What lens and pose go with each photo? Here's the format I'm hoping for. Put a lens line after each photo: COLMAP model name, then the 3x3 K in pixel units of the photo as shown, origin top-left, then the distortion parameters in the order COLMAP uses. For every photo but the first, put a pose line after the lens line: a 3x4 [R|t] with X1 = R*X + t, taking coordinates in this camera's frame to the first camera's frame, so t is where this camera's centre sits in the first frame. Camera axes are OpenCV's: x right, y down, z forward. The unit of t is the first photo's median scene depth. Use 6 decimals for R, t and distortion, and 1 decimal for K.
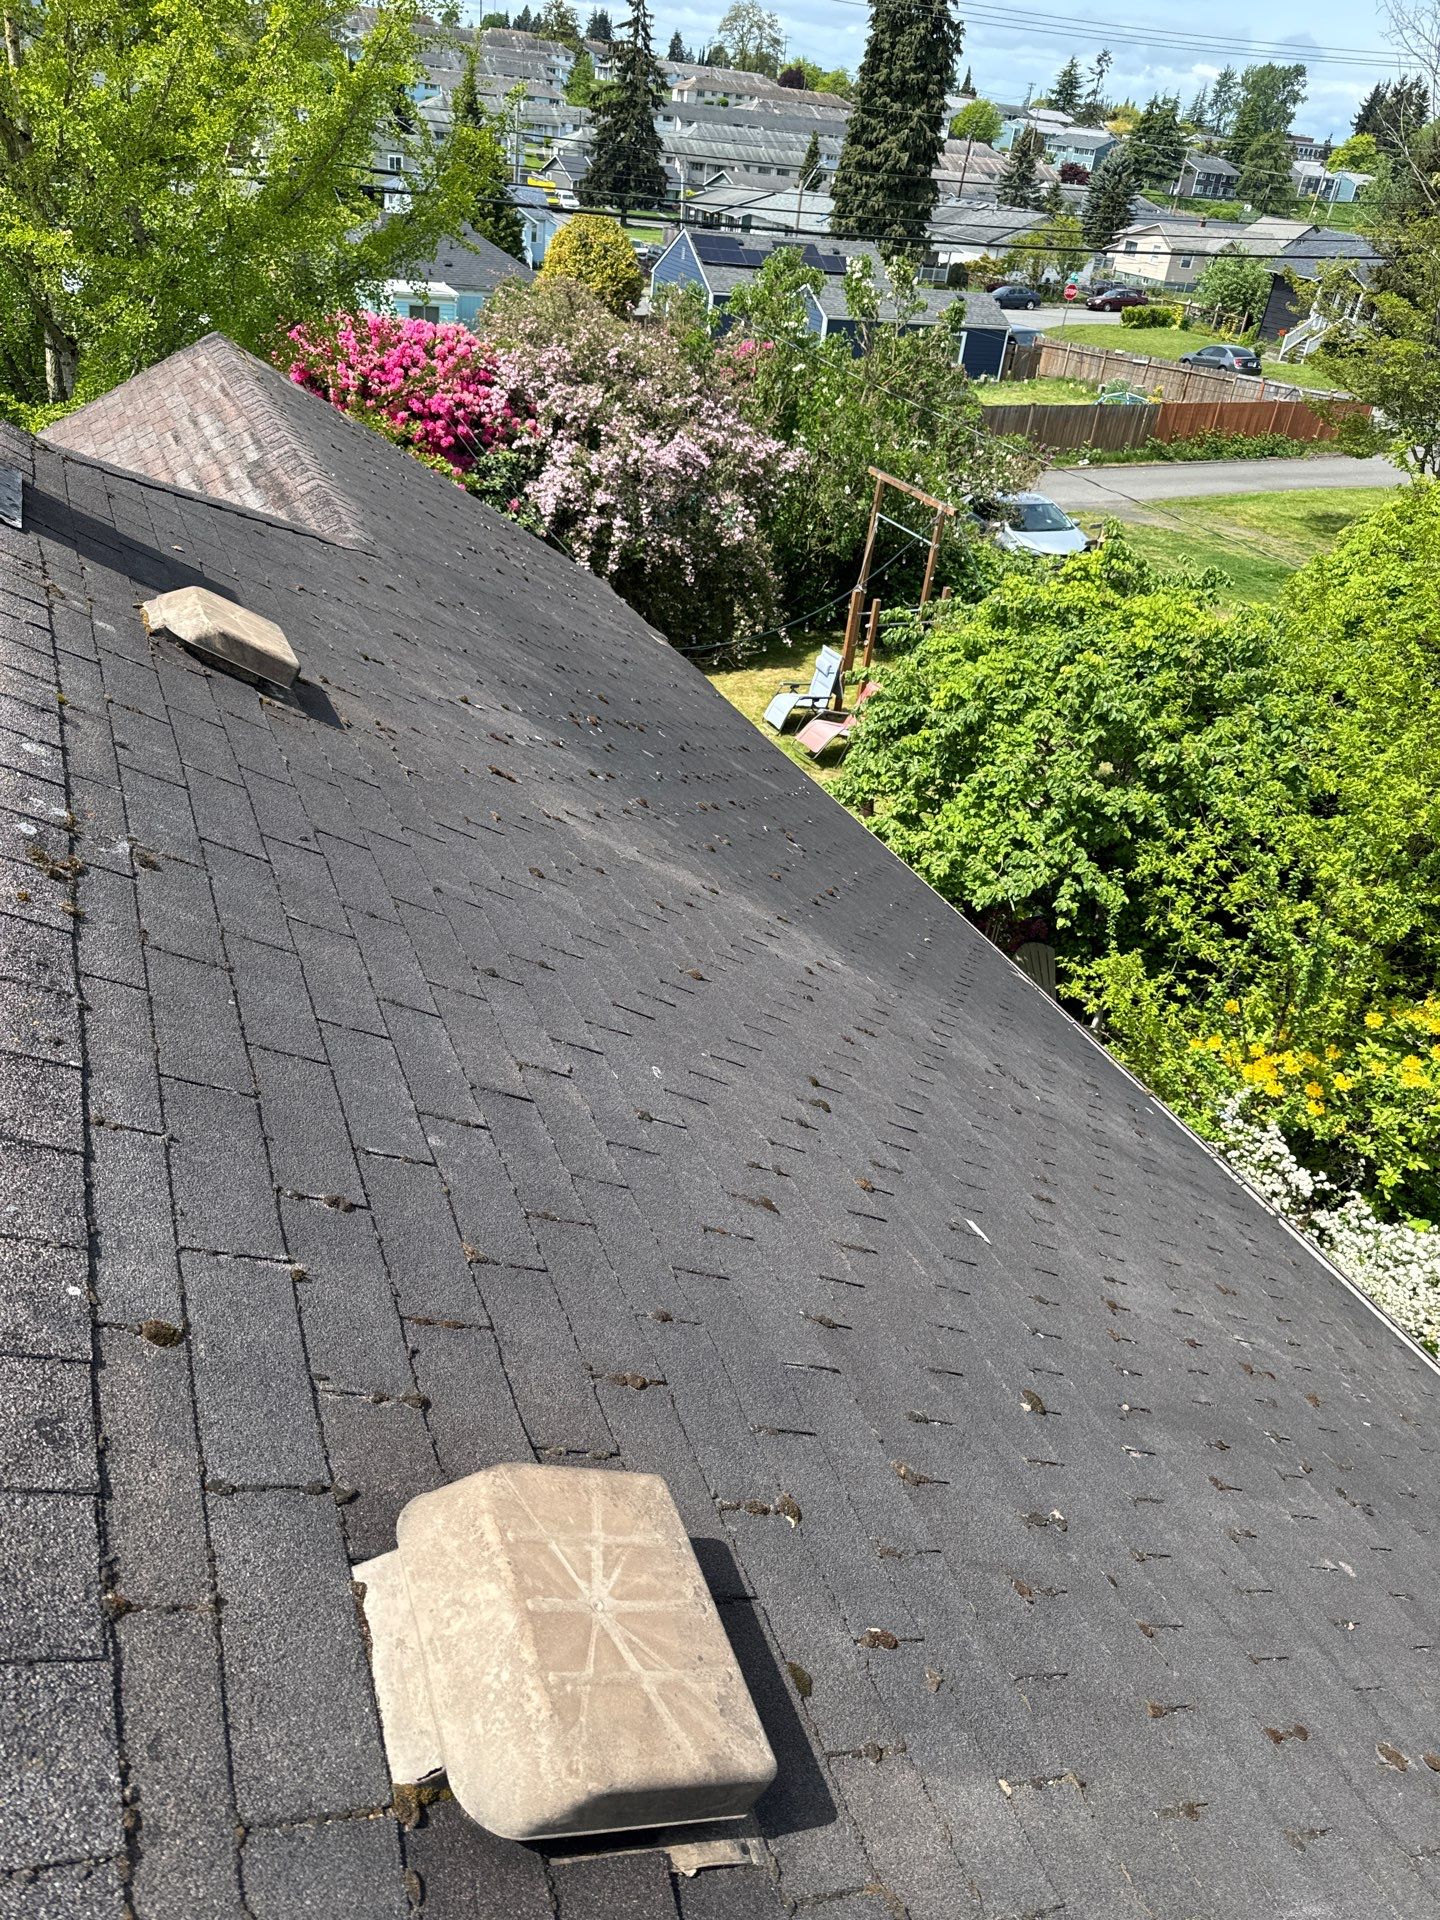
lens RADIAL K [[1367.3, 0, 702.7], [0, 1367.3, 956.0], [0, 0, 1]] dist [0.053423, -0.048844]
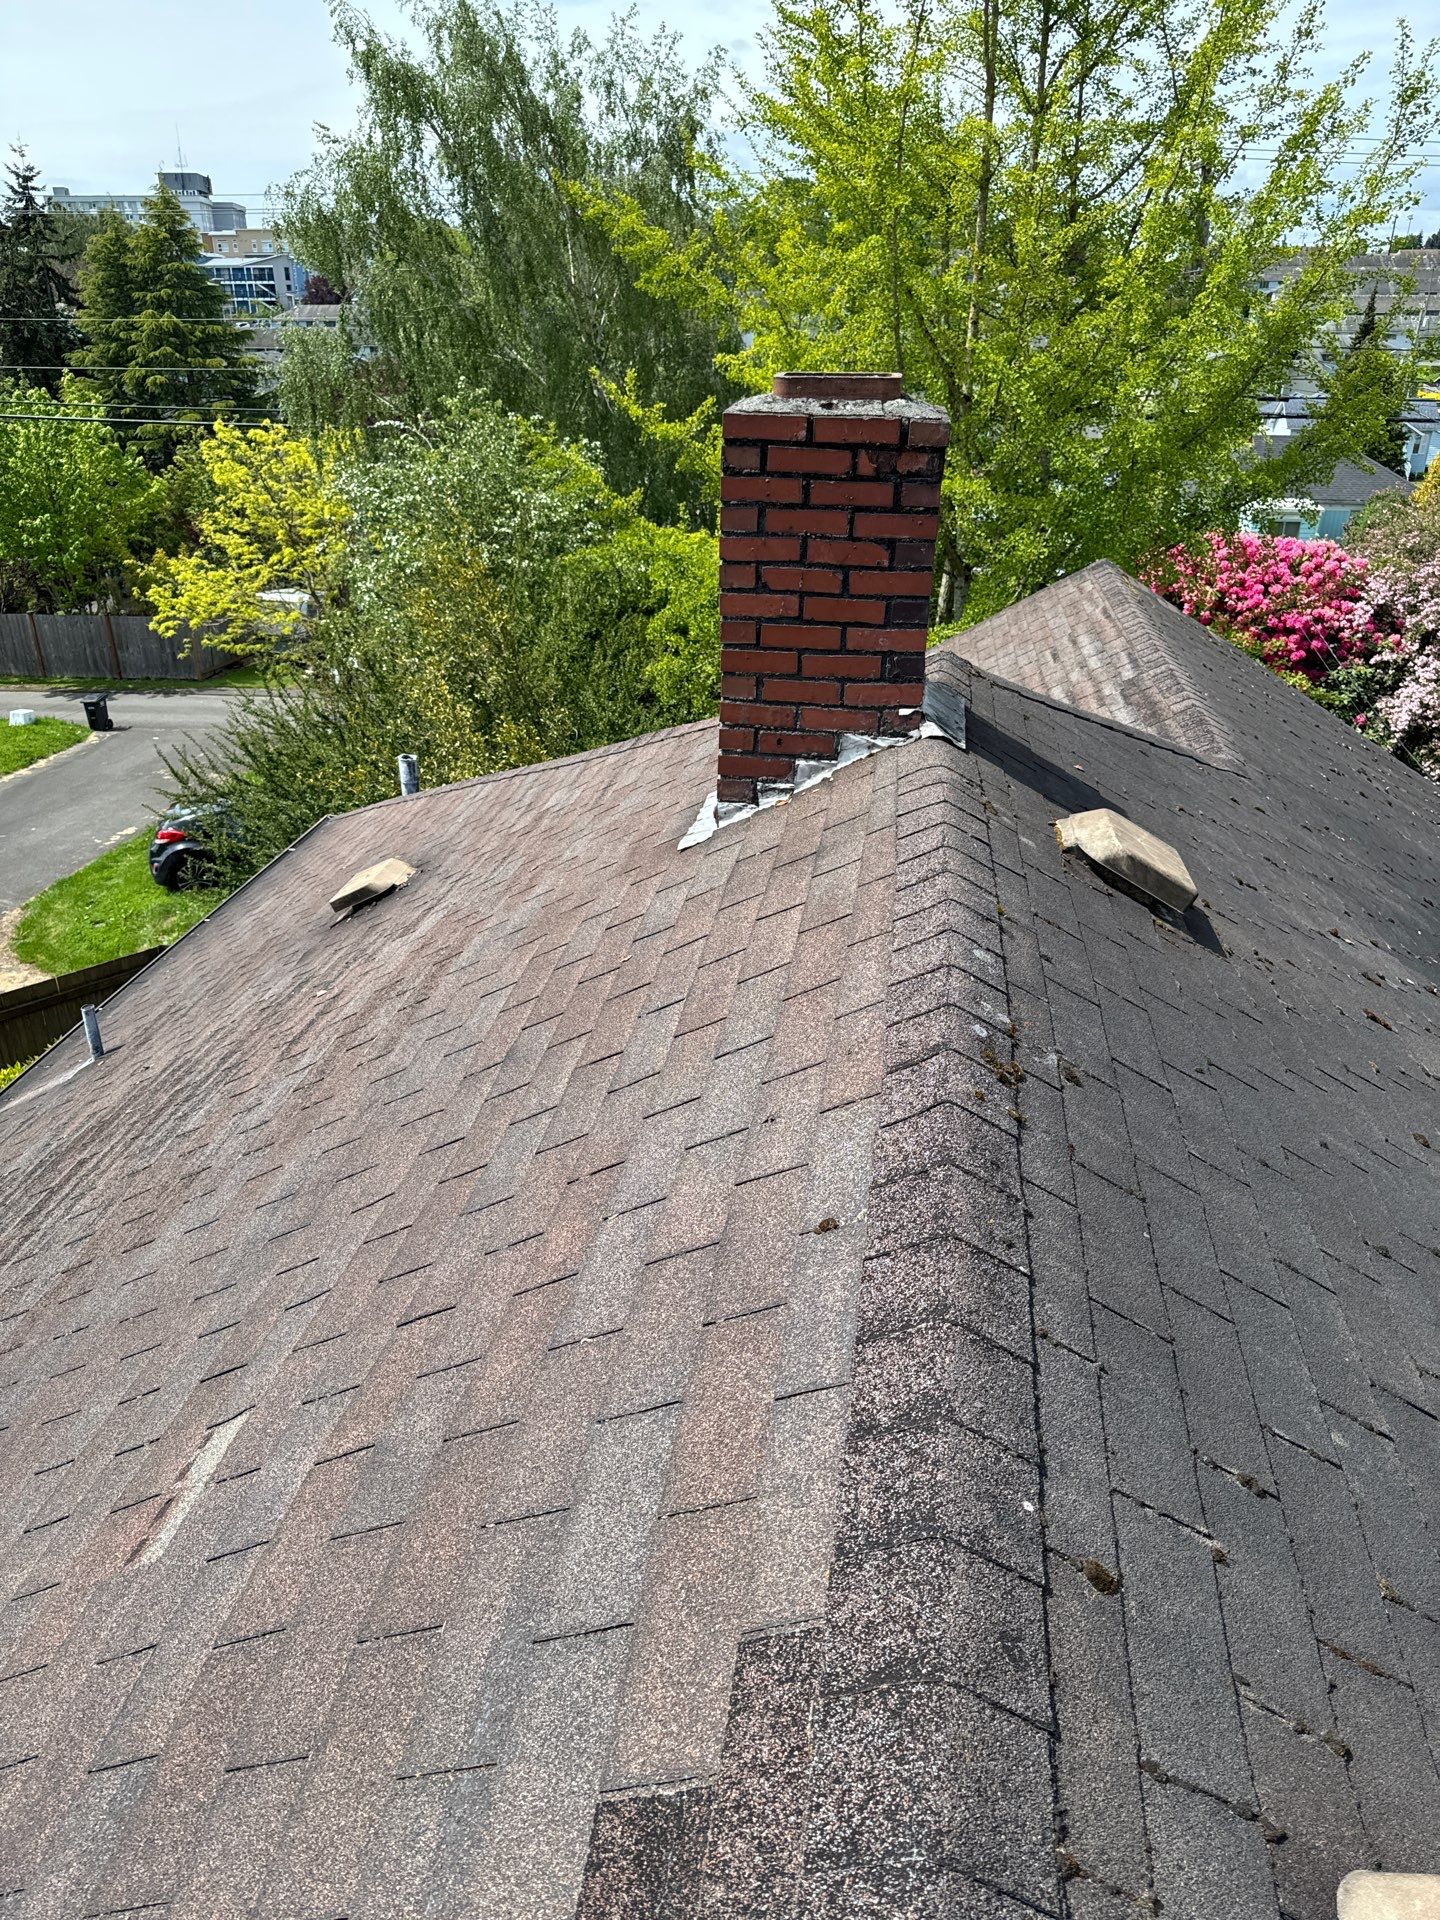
lens RADIAL K [[1358.4, 0, 723.4], [0, 1358.4, 961.6], [0, 0, 1]] dist [0.055568, -0.053587]
pose [[0.851246, 0.138557, -0.506145, -0.029869], [-0.204118, 0.975983, -0.076116, -0.005295], [0.483442, 0.168107, 0.859083, -0.011094]]
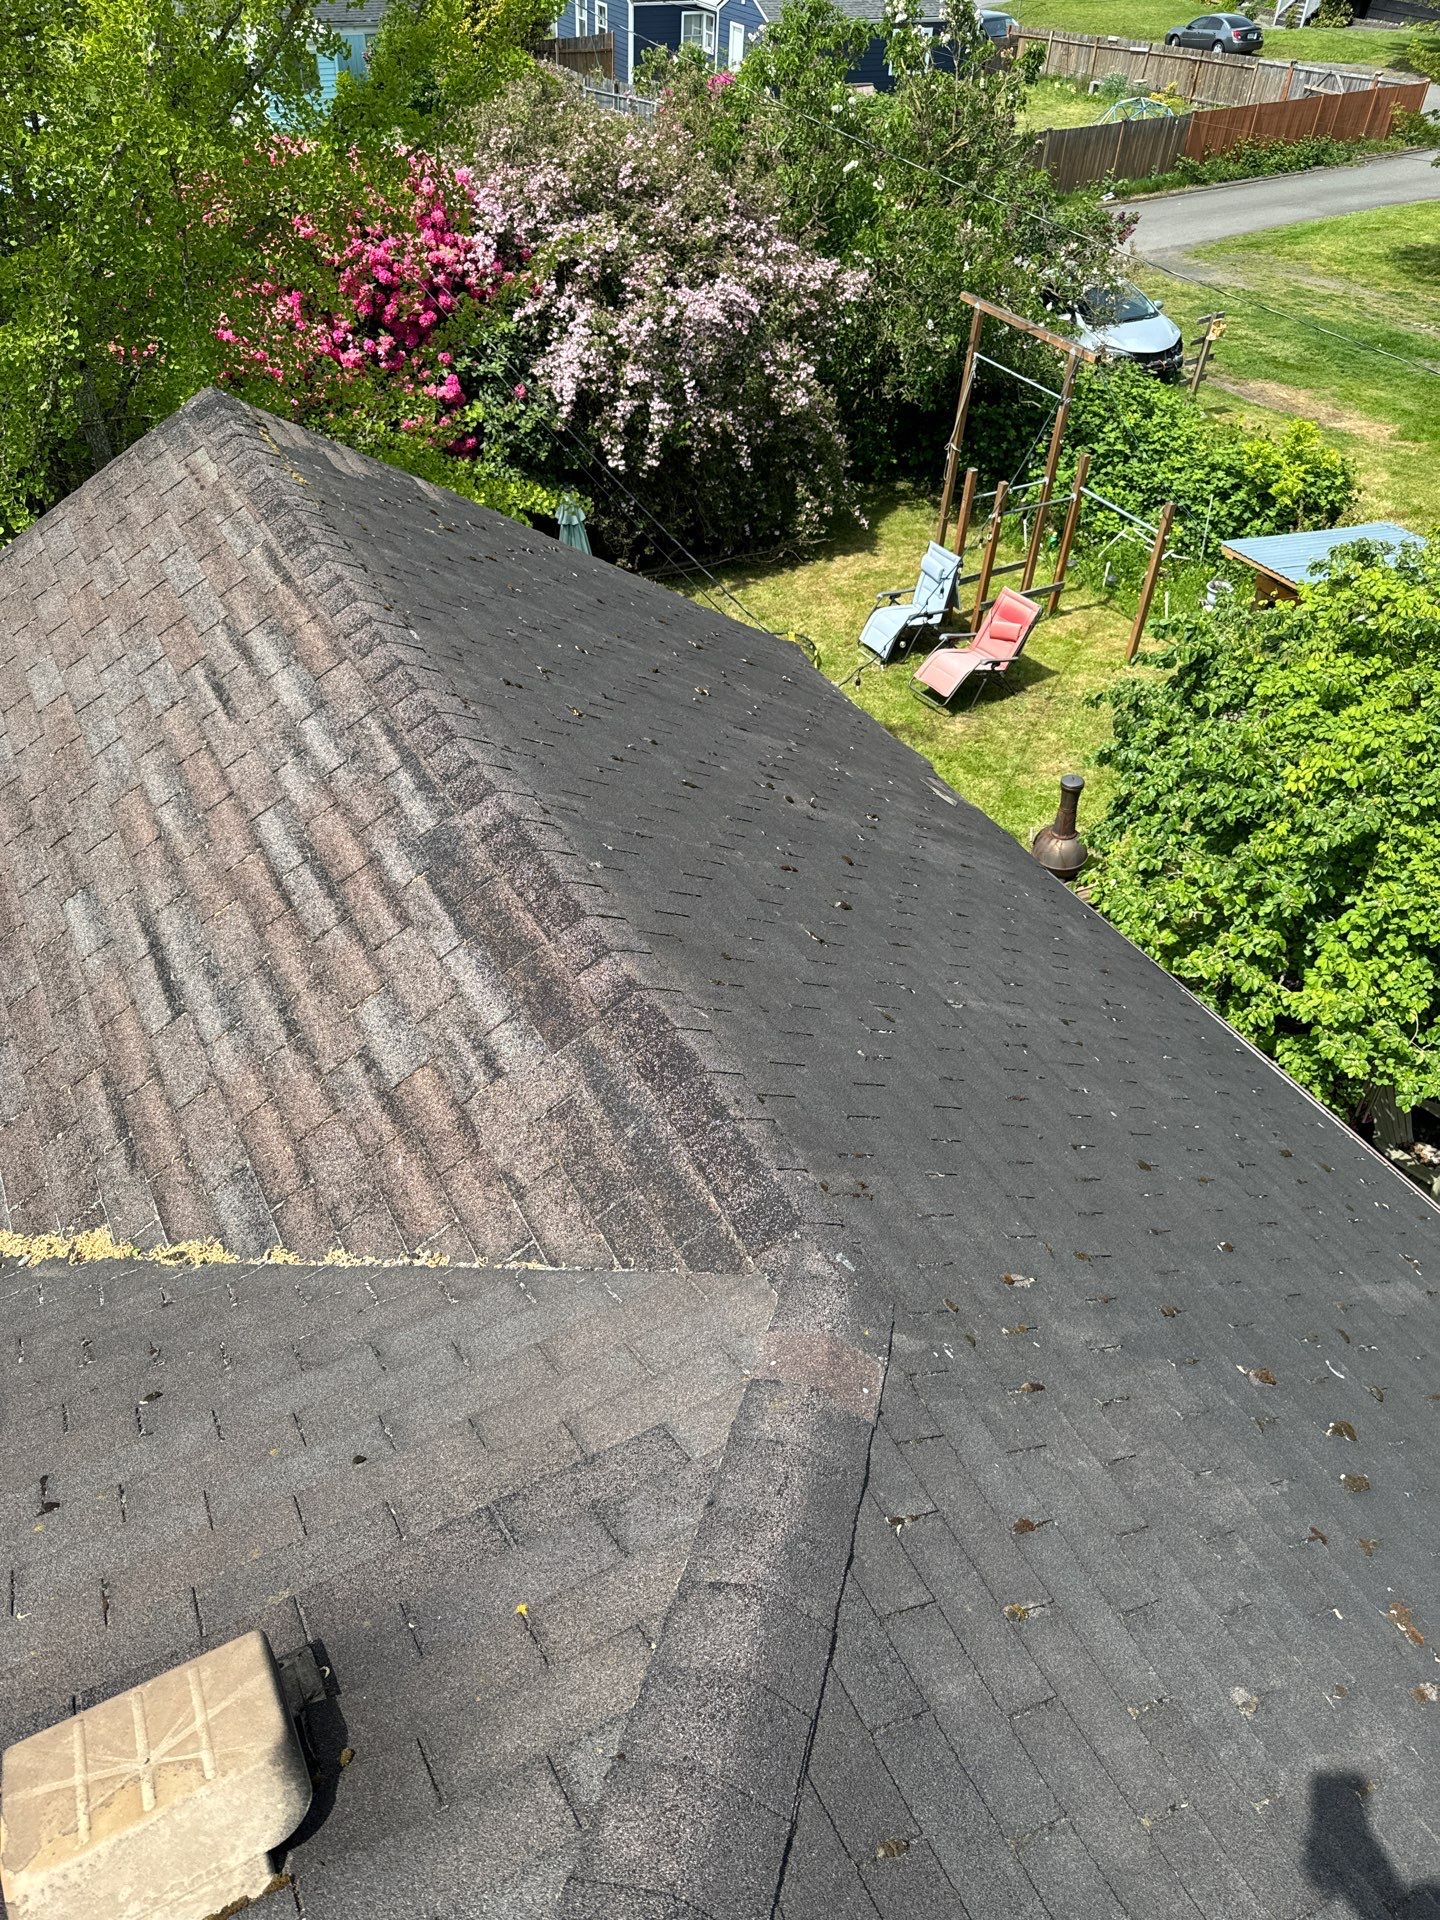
lens RADIAL K [[1399.7, 0, 721.1], [0, 1399.7, 931.1], [0, 0, 1]] dist [0.061842, -0.048281]
pose [[0.994140, -0.102648, 0.033904, -0.301299], [0.096586, 0.984274, 0.147903, -0.495124], [-0.048553, -0.143762, 0.988421, 0.596576]]
